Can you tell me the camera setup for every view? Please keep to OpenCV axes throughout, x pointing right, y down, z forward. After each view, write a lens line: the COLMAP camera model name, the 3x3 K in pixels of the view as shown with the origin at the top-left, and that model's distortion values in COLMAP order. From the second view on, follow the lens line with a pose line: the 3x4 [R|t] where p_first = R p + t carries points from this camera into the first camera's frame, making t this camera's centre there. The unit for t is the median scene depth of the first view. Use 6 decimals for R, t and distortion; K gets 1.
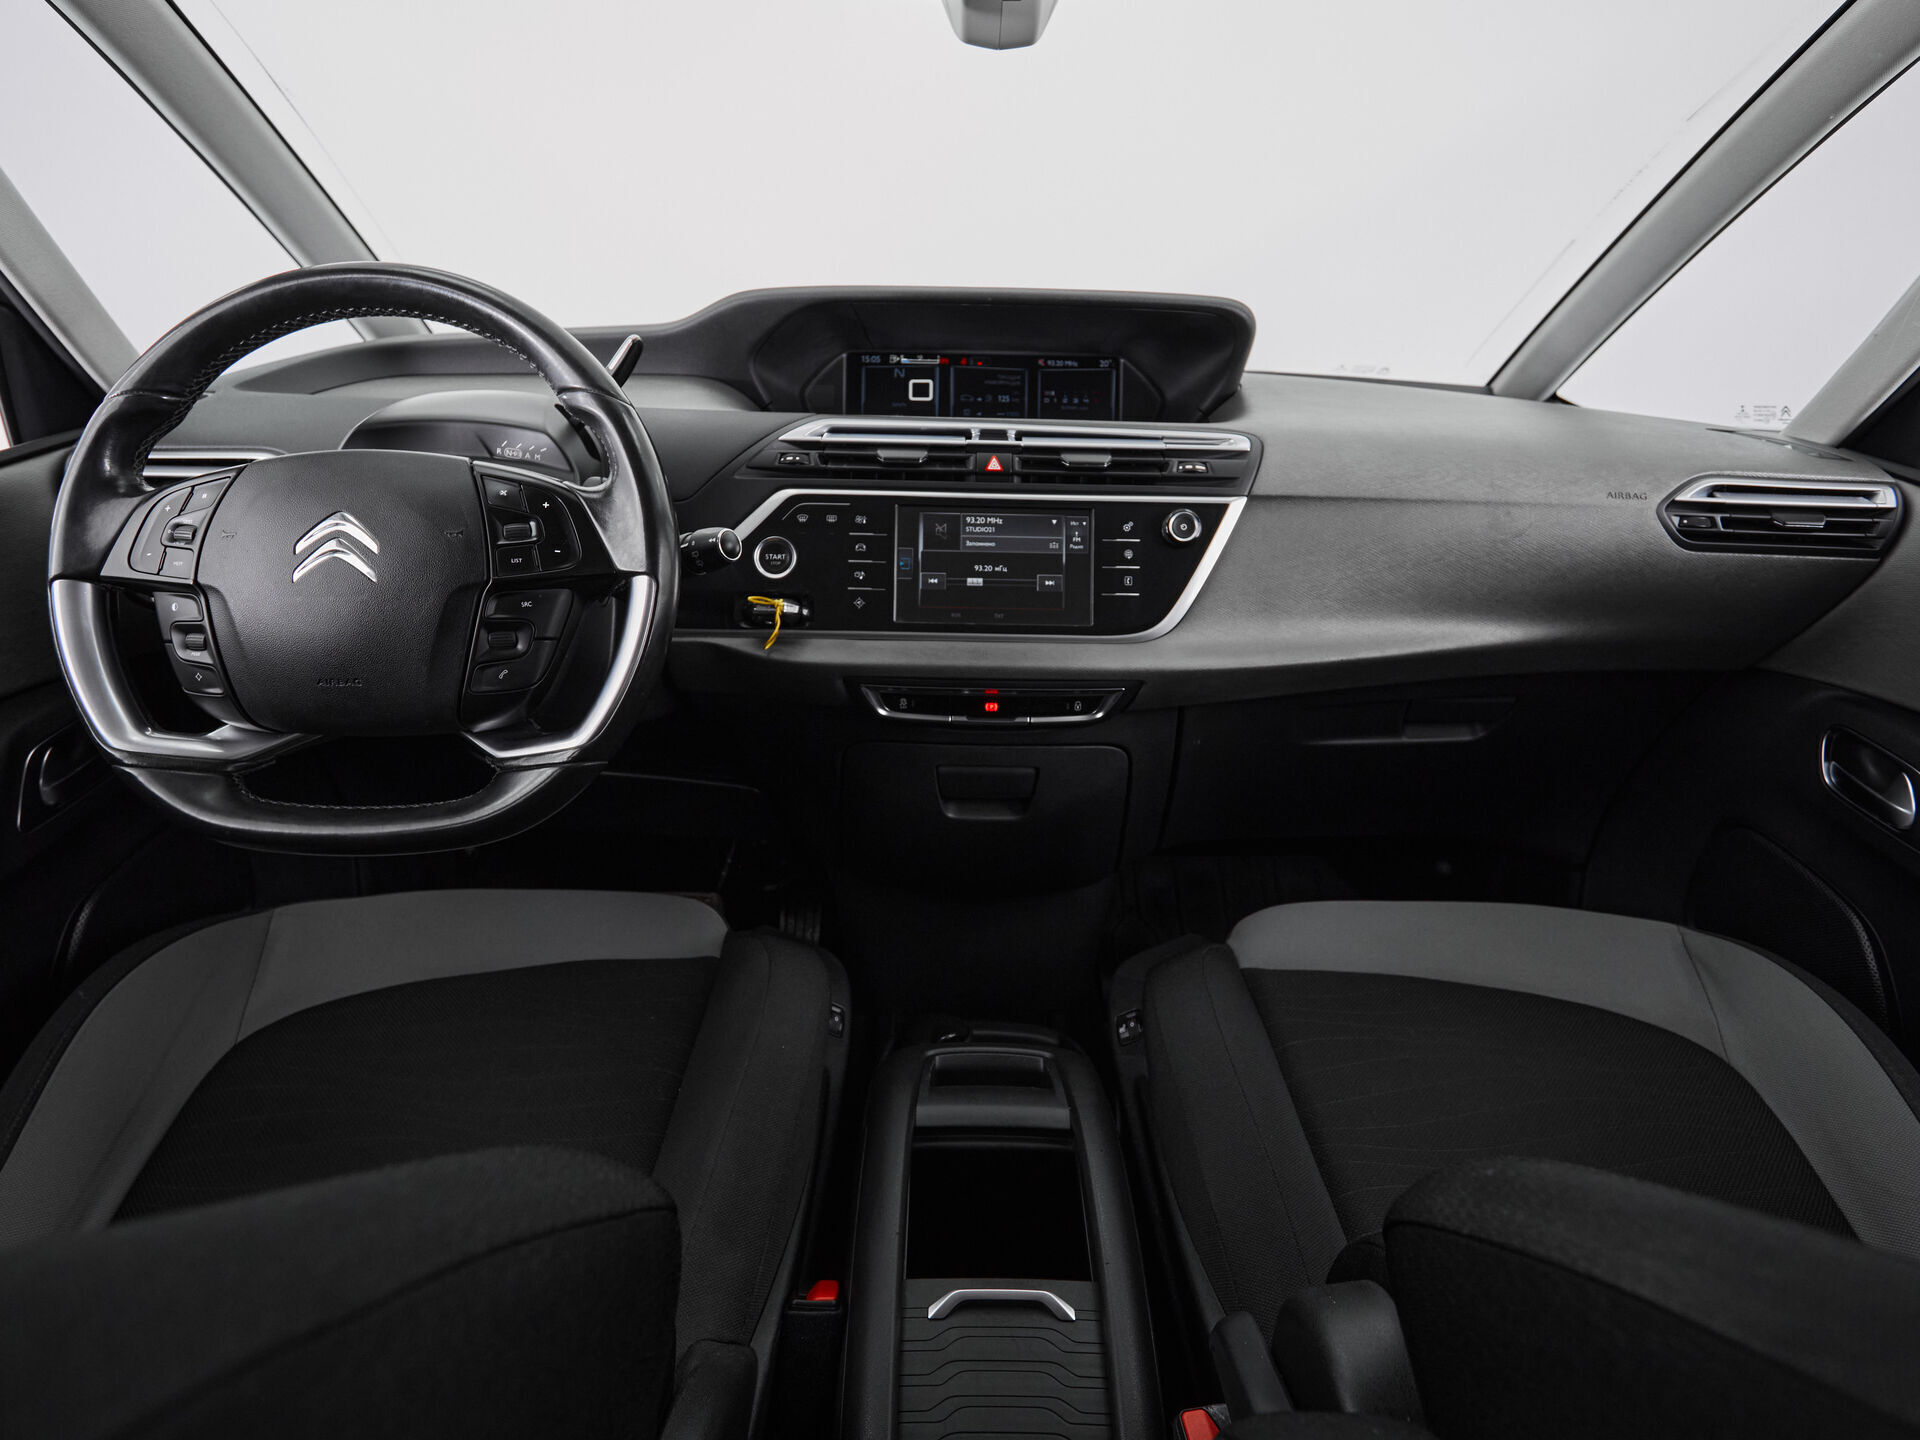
lens RADIAL K [[950.6, 0, 961.7], [0, 950.6, 713.6], [0, 0, 1]] dist [-0.003839, -0.000425]
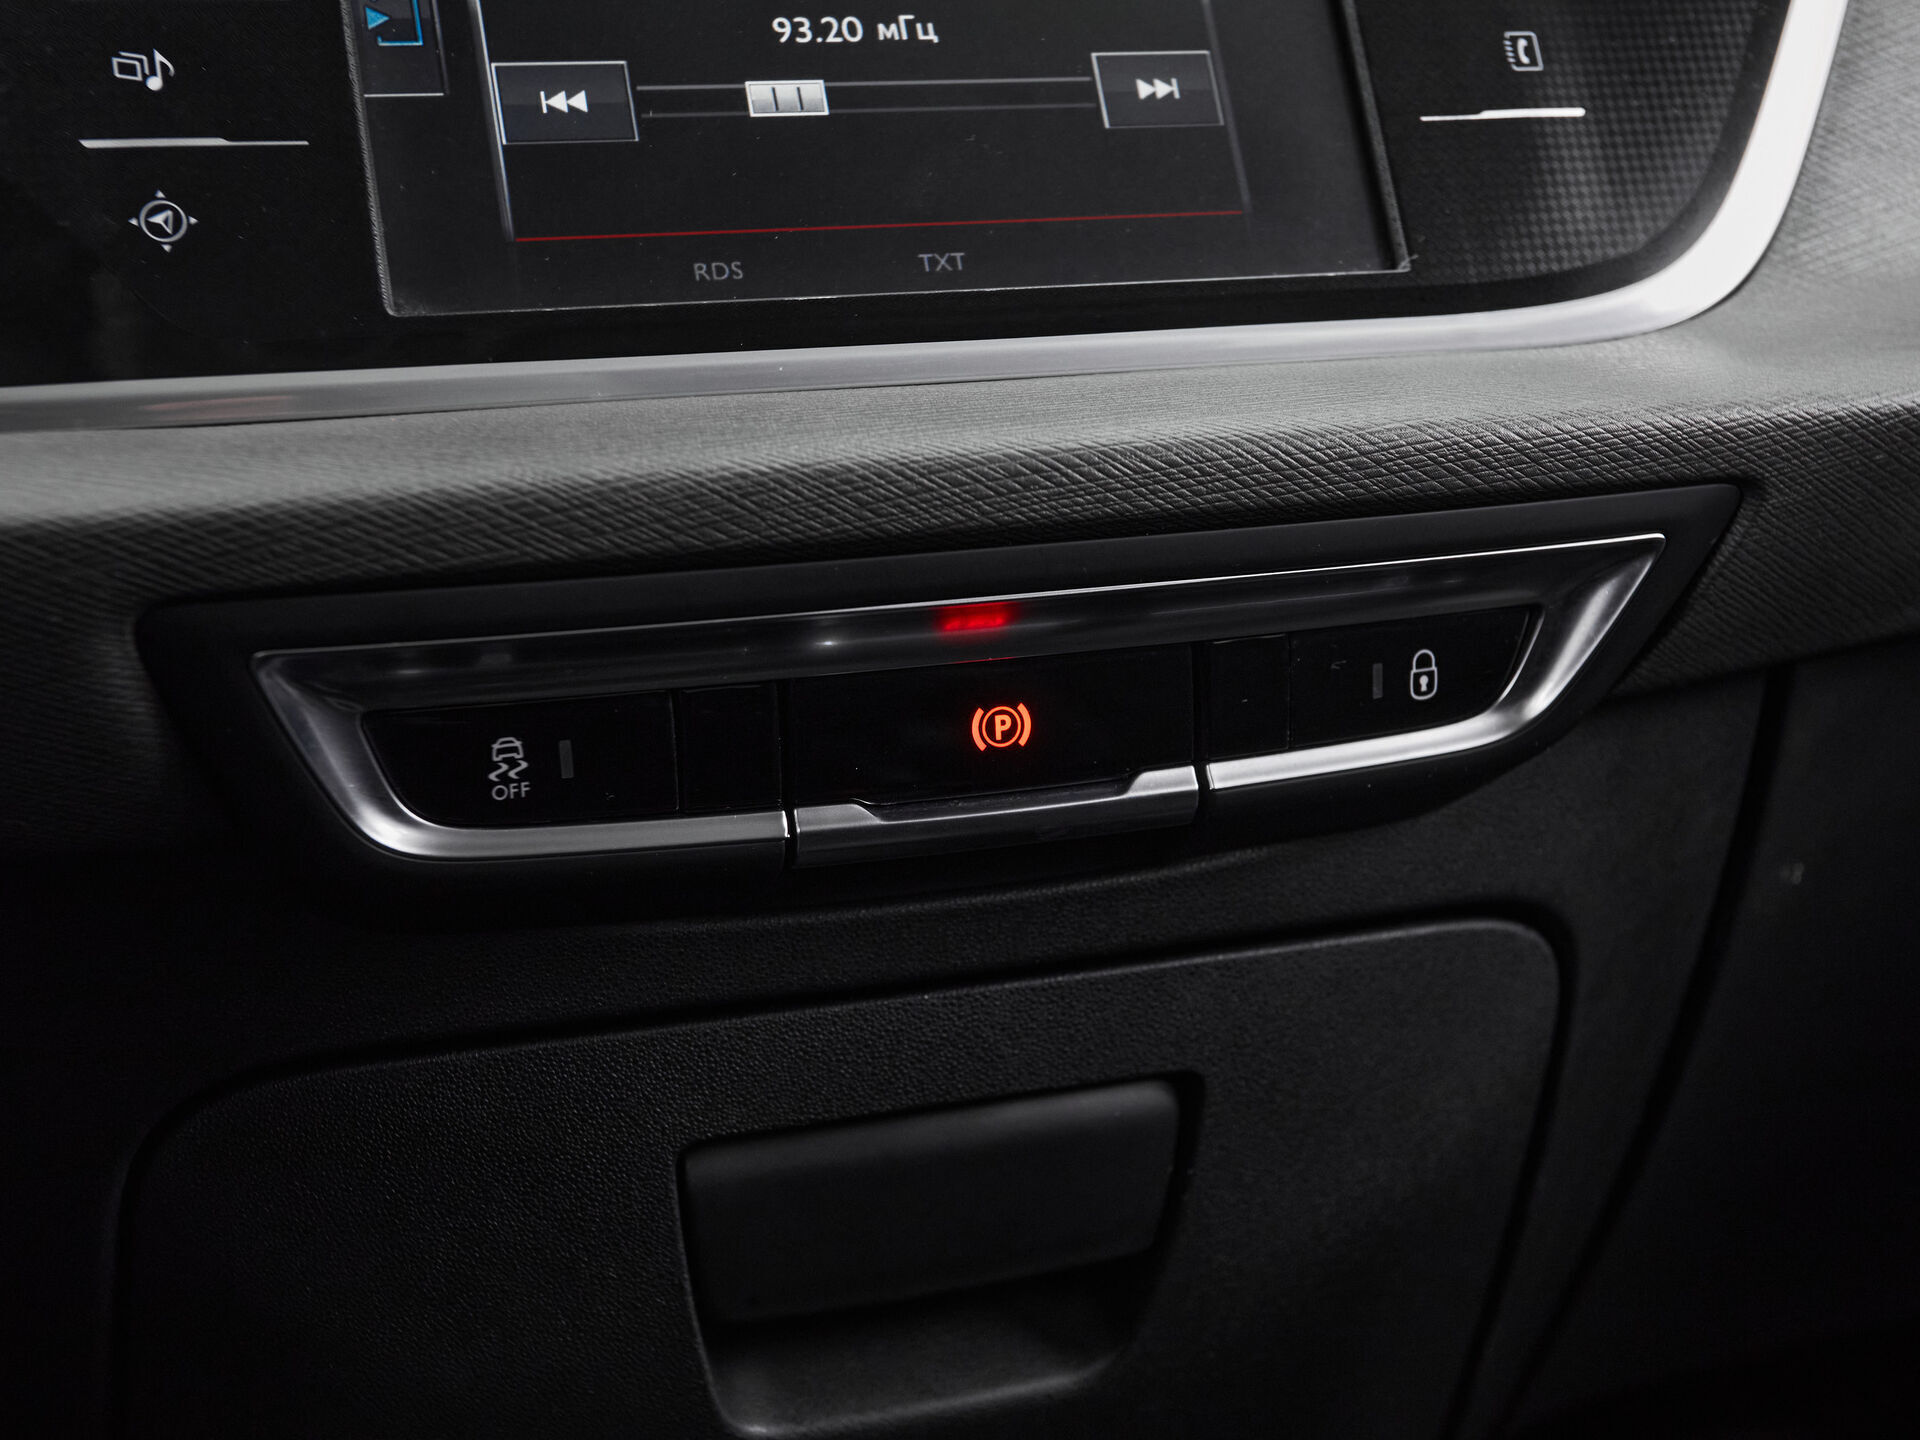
lens RADIAL K [[2609.3, 0, 966.3], [0, 2609.3, 728.2], [0, 0, 1]] dist [-0.000439, 0.000000]
pose [[0.946247, -0.119534, 0.300546, -0.120868], [0.174560, 0.970993, -0.163405, 0.070981], [-0.272296, 0.207085, 0.939665, 0.533000]]
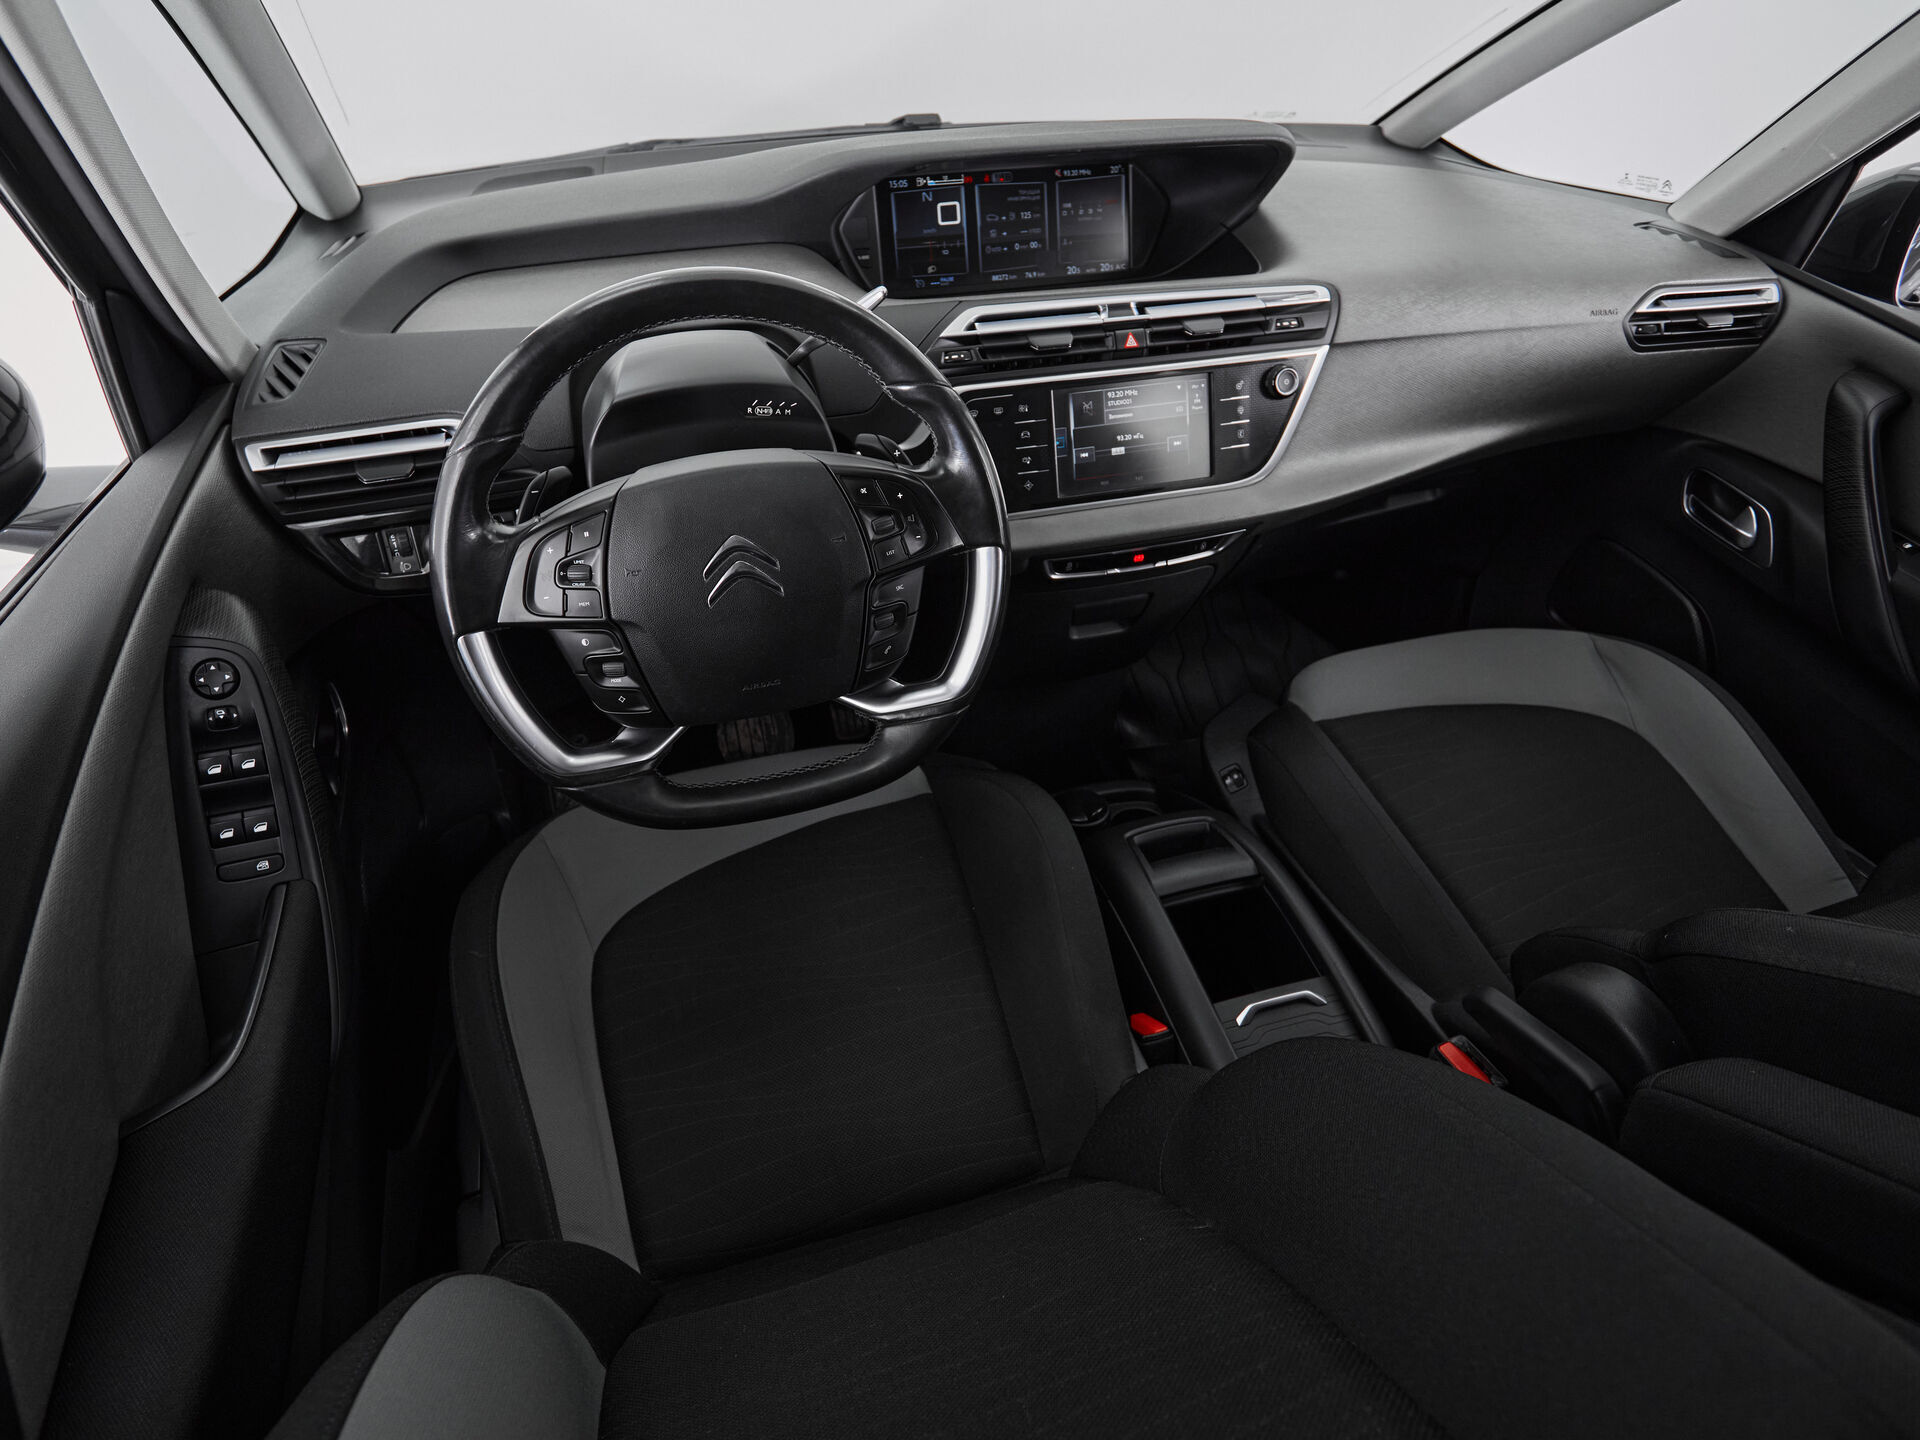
lens RADIAL K [[906.5, 0, 906.0], [0, 906.5, 664.8], [0, 0, 1]] dist [-0.003988, -0.001875]
pose [[0.970825, -0.168418, 0.170690, -0.460311], [0.111183, 0.946843, 0.301870, -0.251229], [-0.212457, -0.274085, 0.937944, -0.036016]]
